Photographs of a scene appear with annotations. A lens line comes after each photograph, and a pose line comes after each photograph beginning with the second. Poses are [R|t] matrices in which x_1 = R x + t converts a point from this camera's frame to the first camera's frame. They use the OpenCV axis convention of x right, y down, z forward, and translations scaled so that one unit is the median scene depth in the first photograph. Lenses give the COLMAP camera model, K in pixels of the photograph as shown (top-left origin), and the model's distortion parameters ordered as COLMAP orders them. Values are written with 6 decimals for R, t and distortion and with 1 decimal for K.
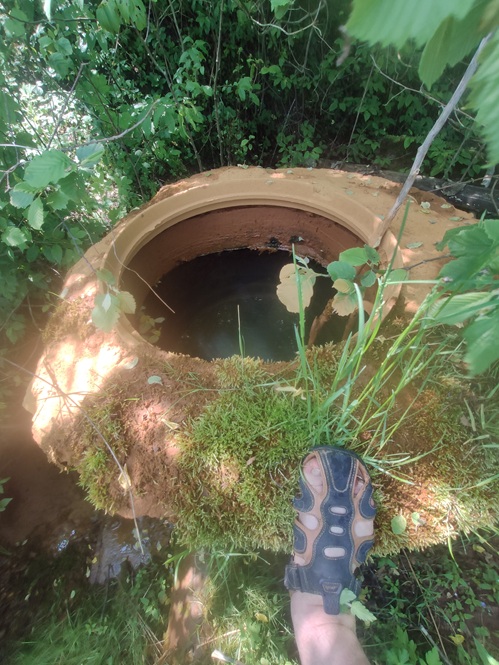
lens RADIAL K [[291.2, 0, 249.5], [0, 291.2, 332.5], [0, 0, 1]] dist [-0.012114, 0.000090]
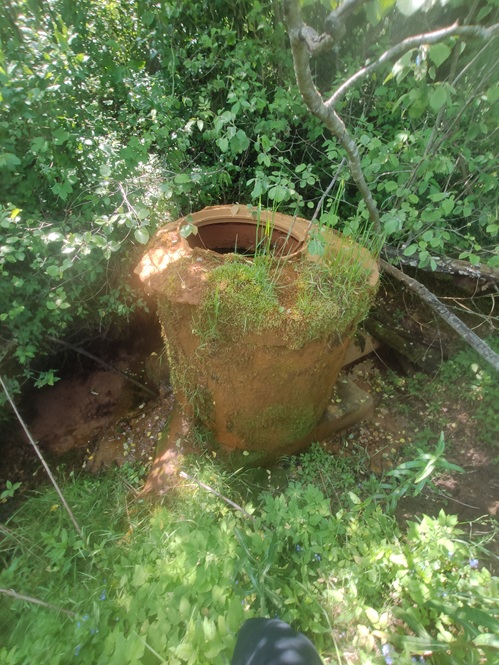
lens RADIAL K [[289.8, 0, 249.5], [0, 289.8, 332.5], [0, 0, 1]] dist [0.001383, 0.000312]
pose [[0.985592, 0.168433, 0.015456, 0.086739], [-0.161815, 0.965561, -0.203735, 0.602835], [-0.049240, 0.198299, 0.978904, -0.679500]]
